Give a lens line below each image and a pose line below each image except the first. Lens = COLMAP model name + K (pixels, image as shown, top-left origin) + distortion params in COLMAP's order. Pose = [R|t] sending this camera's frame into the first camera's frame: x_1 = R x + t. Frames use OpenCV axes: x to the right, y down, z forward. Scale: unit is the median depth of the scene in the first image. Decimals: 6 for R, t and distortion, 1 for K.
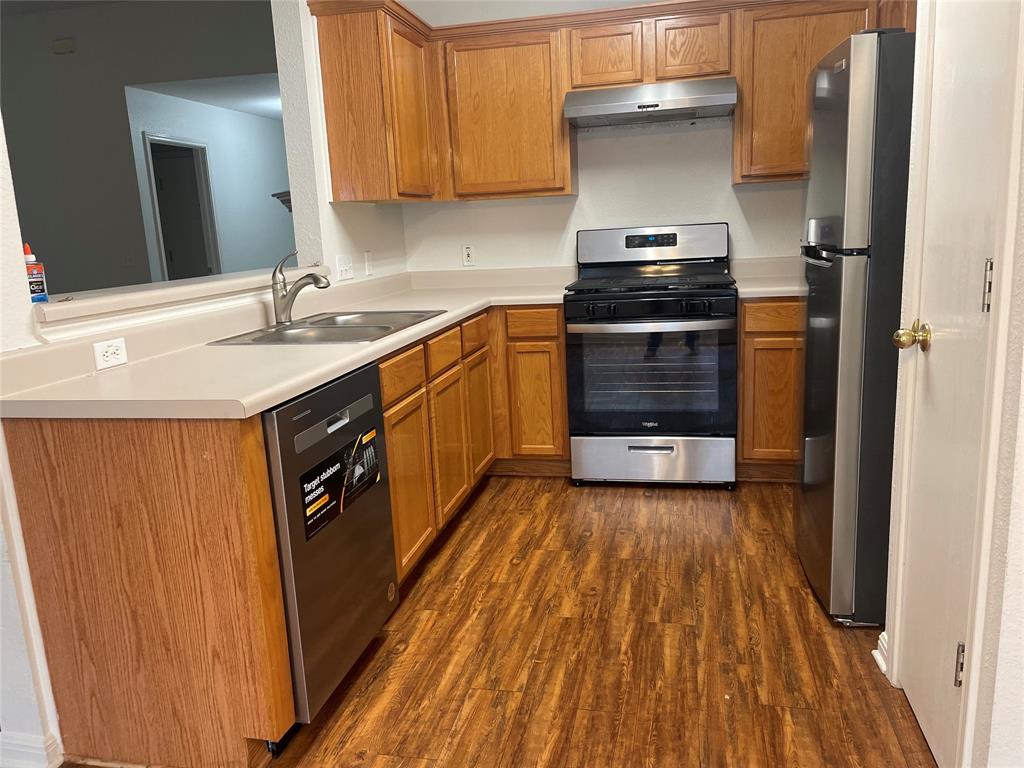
lens RADIAL K [[777.3, 0, 506.5], [0, 777.3, 379.4], [0, 0, 1]] dist [0.080049, -0.089742]
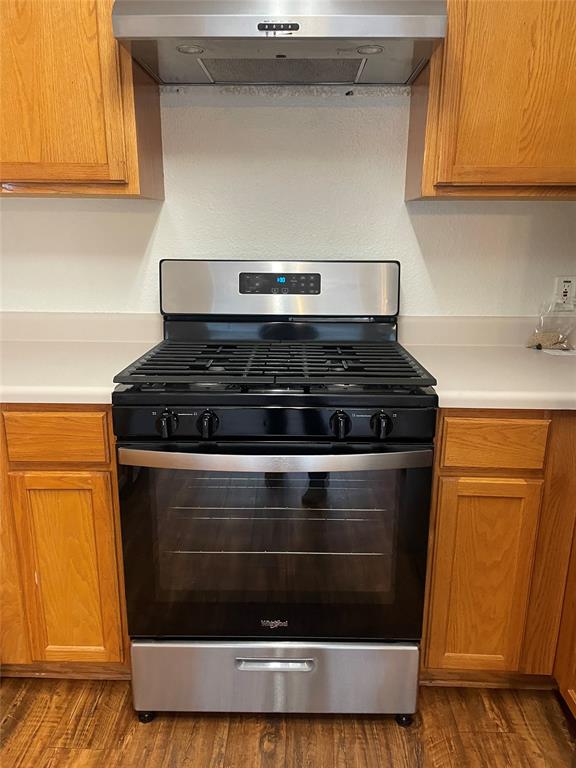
lens RADIAL K [[583.0, 0, 289.5], [0, 583.0, 385.1], [0, 0, 1]] dist [0.080049, -0.089742]
pose [[0.979078, 0.006251, 0.203391, 0.109438], [-0.017241, 0.998482, 0.052310, -0.135179], [-0.202756, -0.054722, 0.977699, 0.601383]]
